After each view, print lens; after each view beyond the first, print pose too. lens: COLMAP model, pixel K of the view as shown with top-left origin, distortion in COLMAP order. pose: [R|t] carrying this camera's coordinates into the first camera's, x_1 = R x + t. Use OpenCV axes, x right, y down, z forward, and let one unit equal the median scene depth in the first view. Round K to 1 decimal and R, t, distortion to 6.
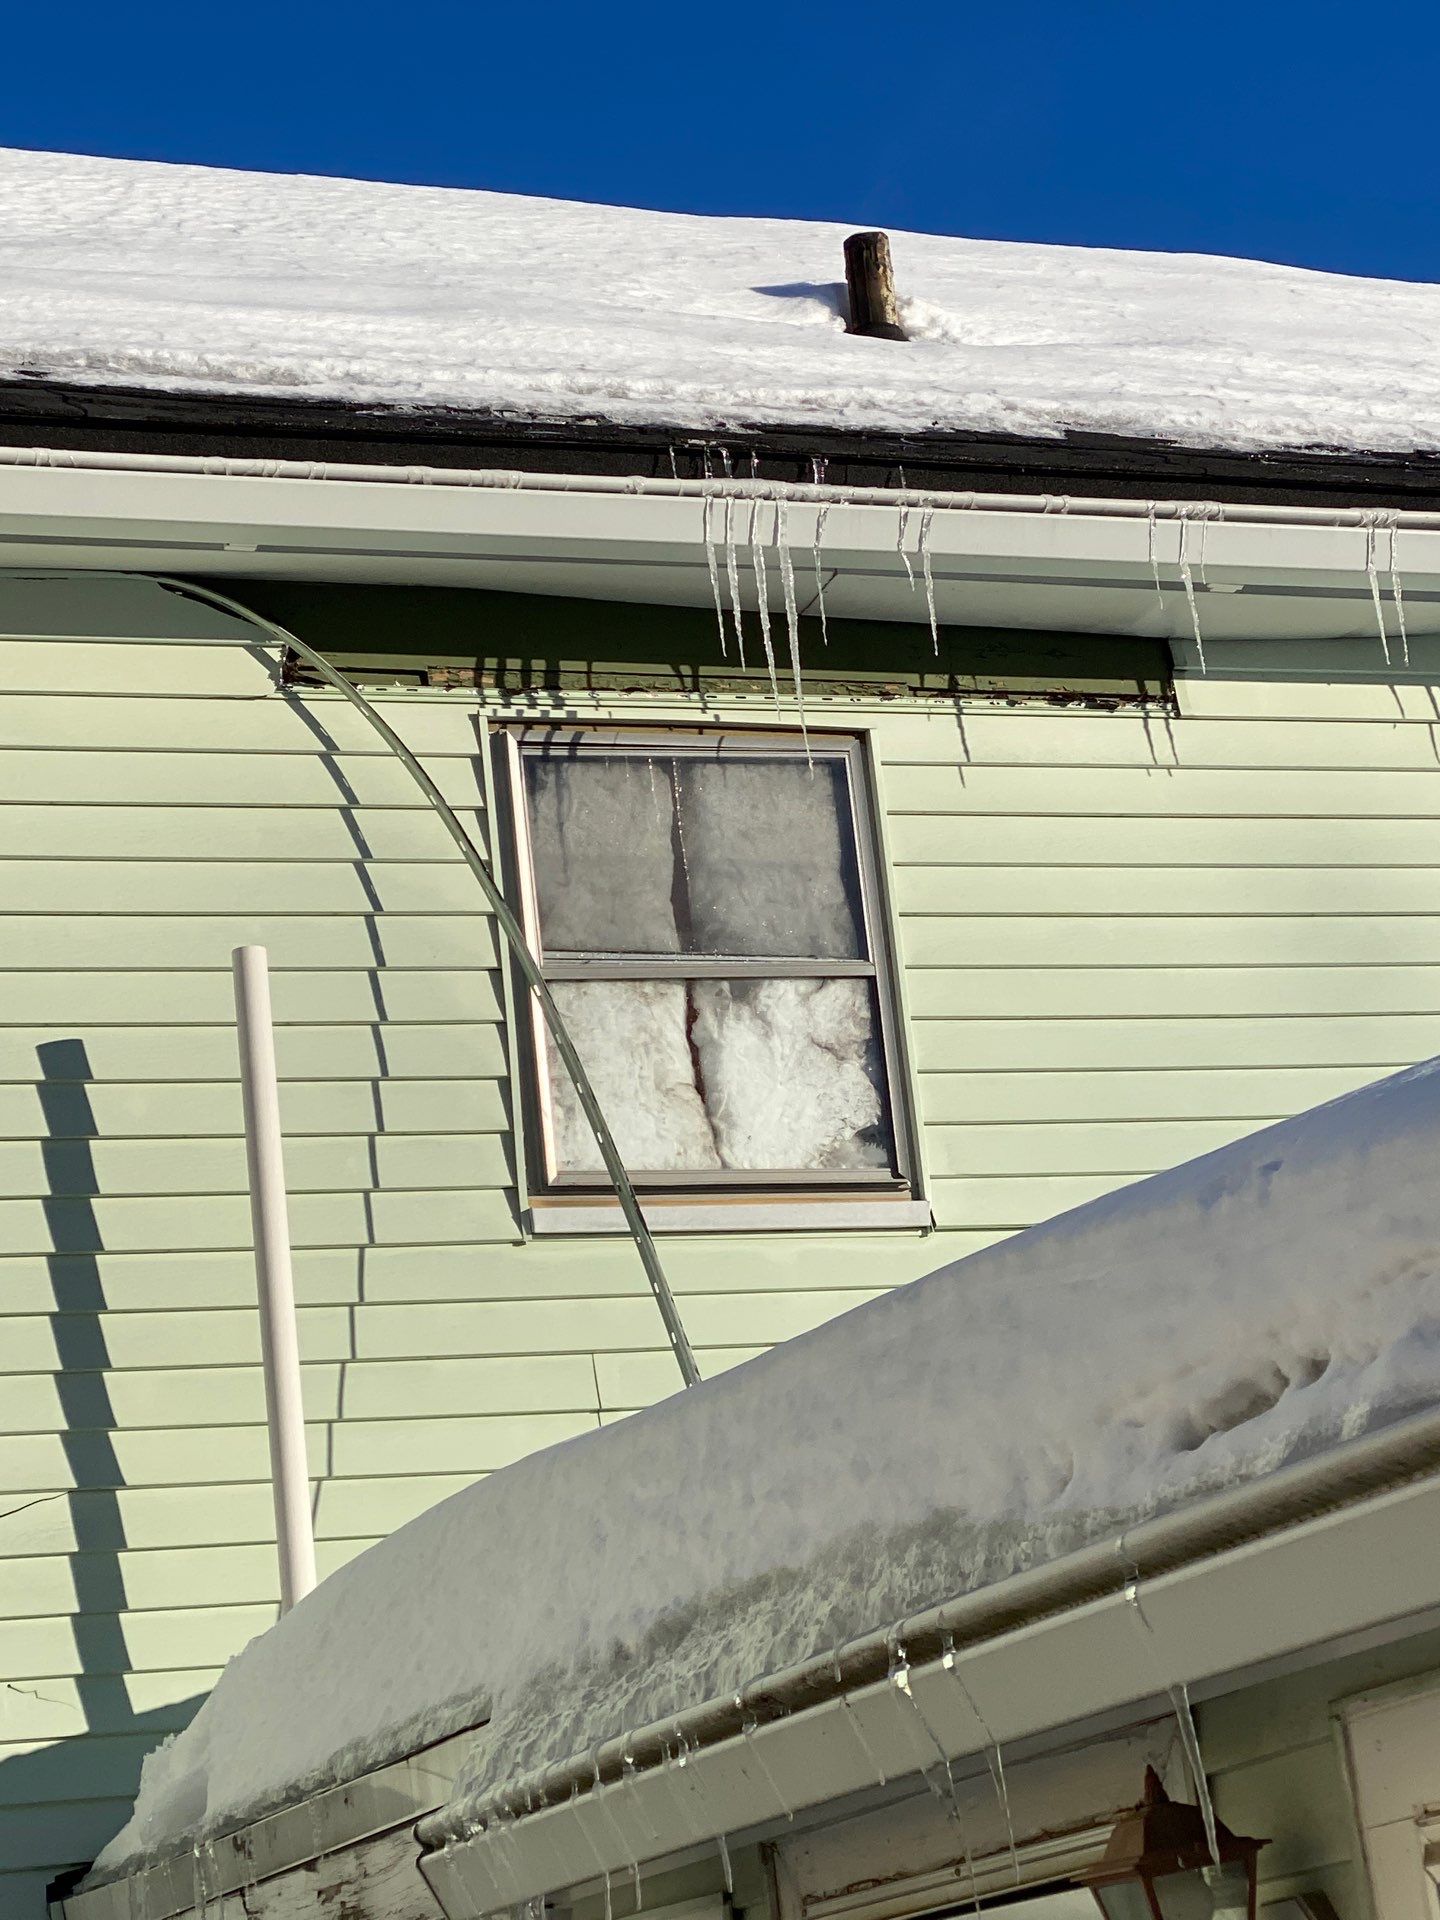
lens RADIAL K [[4524.0, 0, 720.0], [0, 4524.0, 960.0], [0, 0, 1]] dist [0.083935, 1.213873]
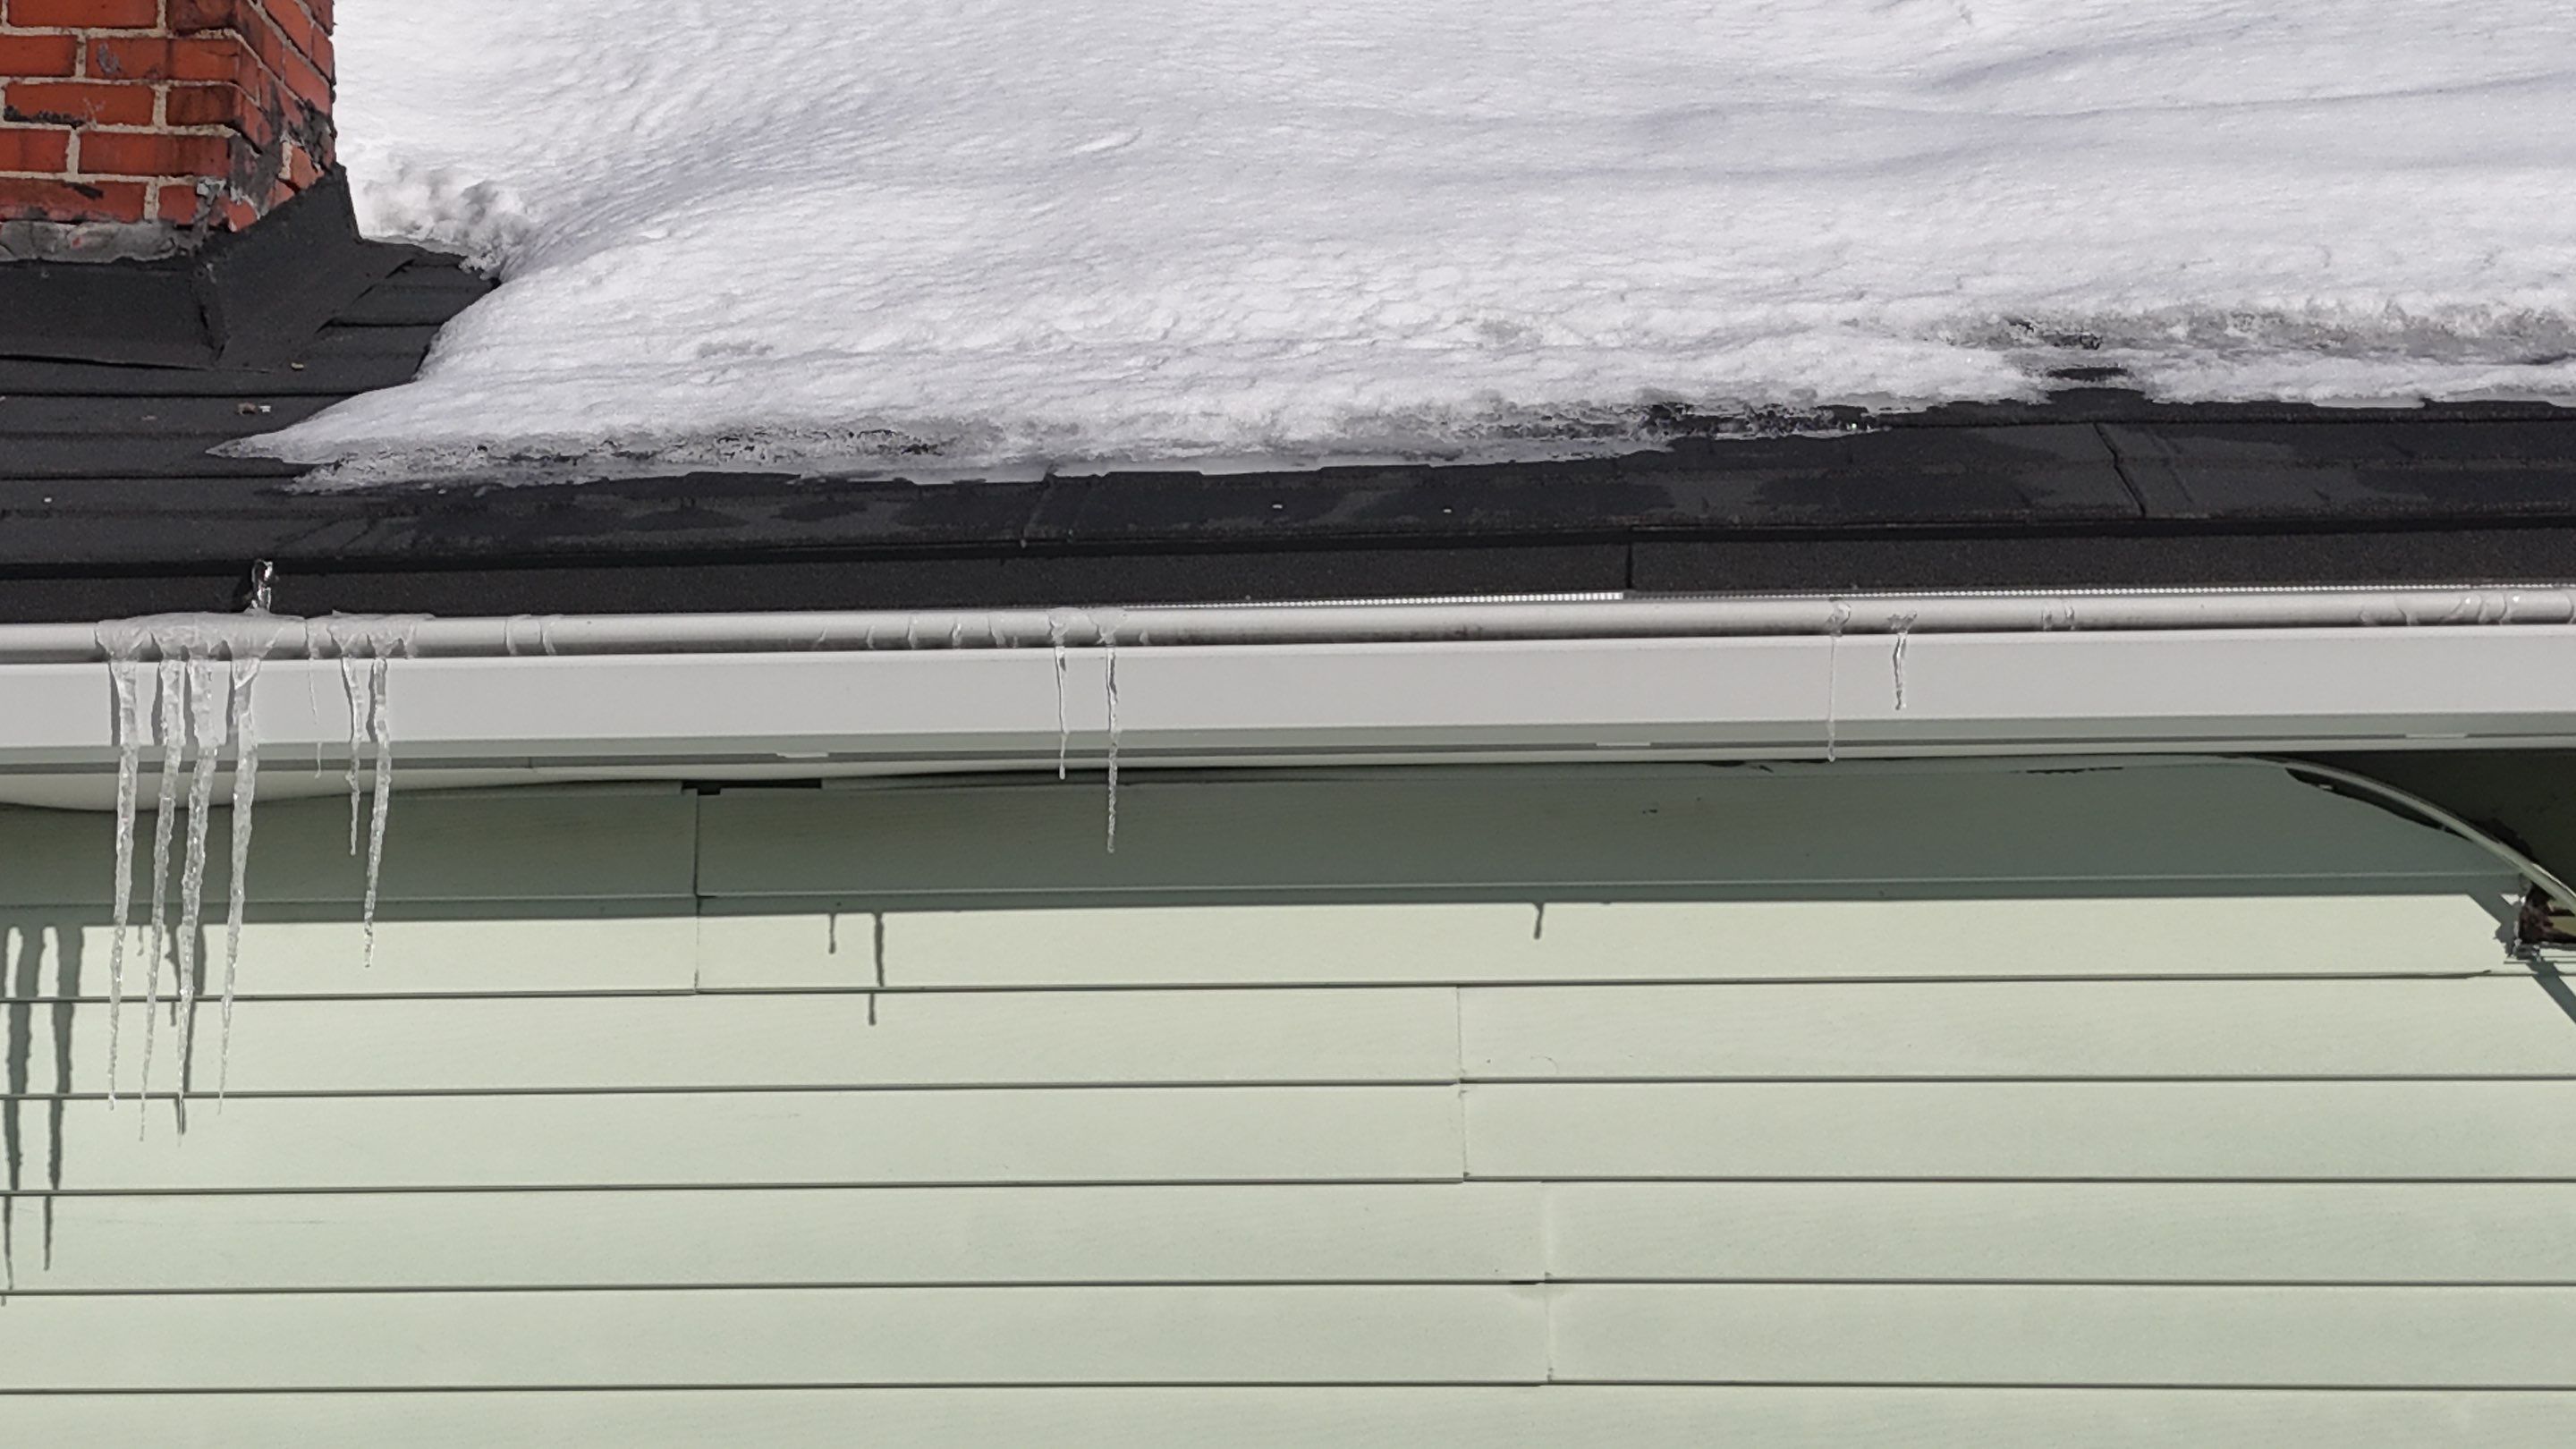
lens RADIAL K [[3647.7, 0, 1288.0], [0, 3647.7, 724.5], [0, 0, 1]] dist [0.159967, -0.466905]
pose [[0.905261, 0.024365, -0.424157, -0.039493], [0.022993, 0.994081, 0.106176, -0.132283], [0.424233, -0.105870, 0.899343, 0.502432]]
